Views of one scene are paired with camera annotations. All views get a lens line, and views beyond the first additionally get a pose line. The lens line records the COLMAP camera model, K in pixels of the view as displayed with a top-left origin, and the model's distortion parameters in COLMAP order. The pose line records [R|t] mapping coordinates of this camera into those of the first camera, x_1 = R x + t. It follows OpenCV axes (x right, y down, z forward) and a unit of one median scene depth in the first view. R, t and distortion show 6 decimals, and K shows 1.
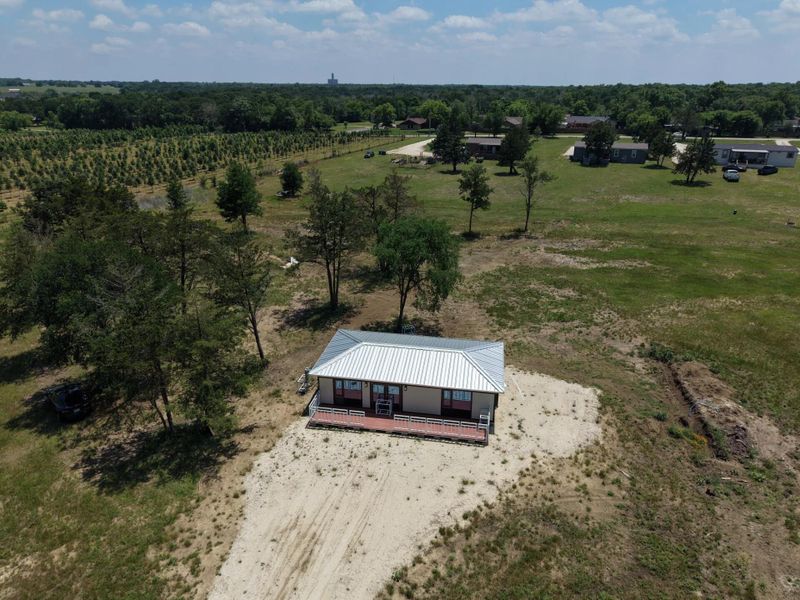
lens RADIAL K [[536.8, 0, 399.6], [0, 536.8, 299.4], [0, 0, 1]] dist [0.010015, -0.013555]
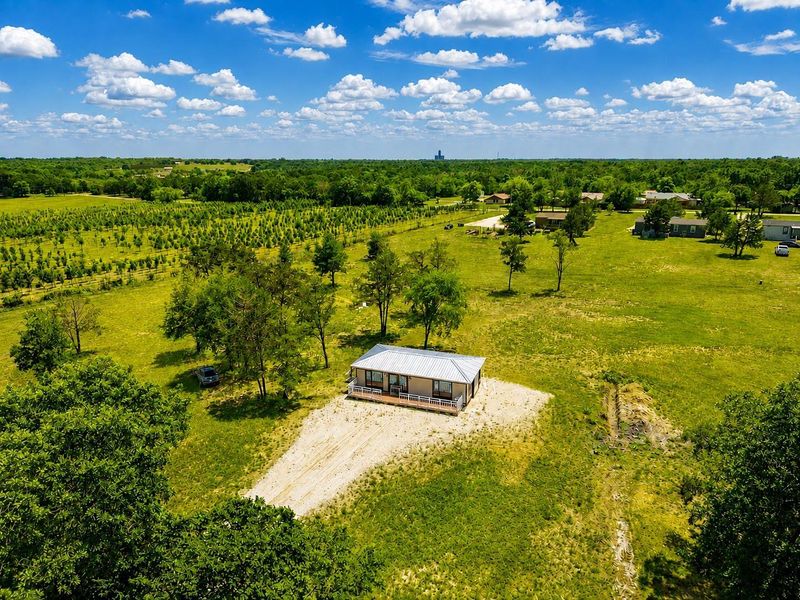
lens RADIAL K [[536.8, 0, 394.1], [0, 536.8, 300.4], [0, 0, 1]] dist [0.010015, -0.013555]
pose [[0.980228, 0.039706, -0.193848, 0.127692], [-0.063366, 0.991058, -0.117422, 0.064465], [0.187453, 0.127383, 0.973979, -0.262775]]
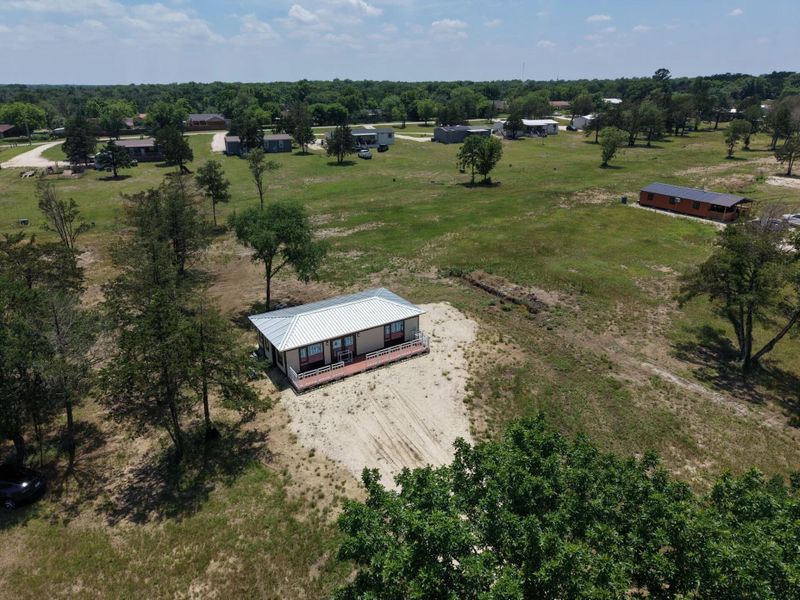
lens RADIAL K [[536.8, 0, 397.2], [0, 536.8, 298.6], [0, 0, 1]] dist [0.010015, -0.013555]
pose [[0.739511, -0.255893, 0.622609, -0.329718], [0.254992, 0.962488, 0.092715, -0.001287], [-0.622979, 0.090196, 0.777021, -0.001393]]
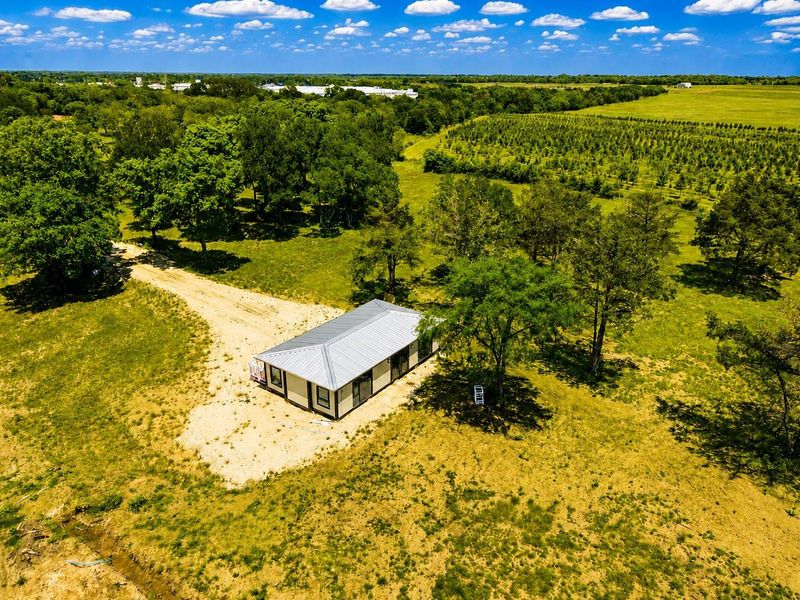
lens RADIAL K [[536.8, 0, 403.5], [0, 536.8, 304.0], [0, 0, 1]] dist [0.010015, -0.013555]
pose [[-0.426349, 0.351650, -0.833408, 0.438965], [-0.340944, 0.790918, 0.508140, -0.262496], [0.837845, 0.500790, -0.217314, 0.684619]]
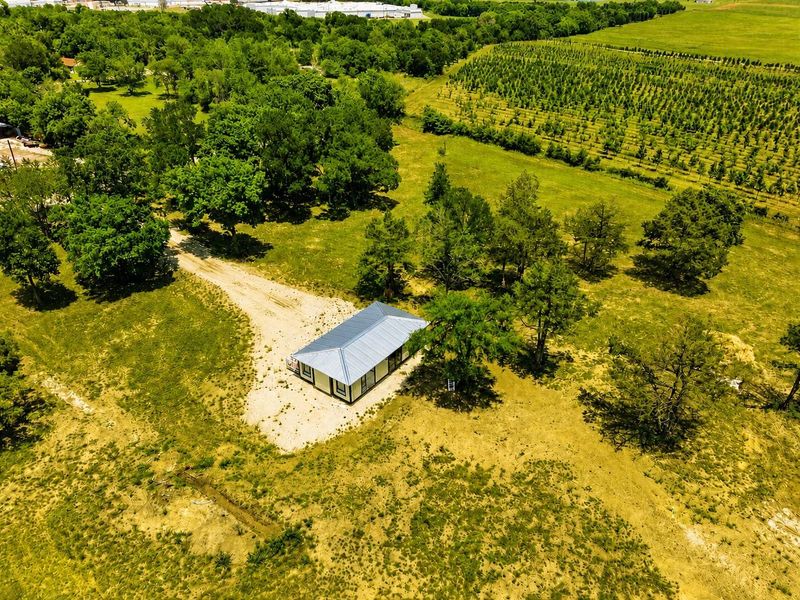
lens RADIAL K [[536.8, 0, 398.5], [0, 536.8, 300.2], [0, 0, 1]] dist [0.010015, -0.013555]
pose [[-0.440023, 0.460524, -0.770907, 0.542813], [-0.335484, 0.712016, 0.616834, -0.454622], [0.832965, 0.530048, -0.158805, 0.672883]]
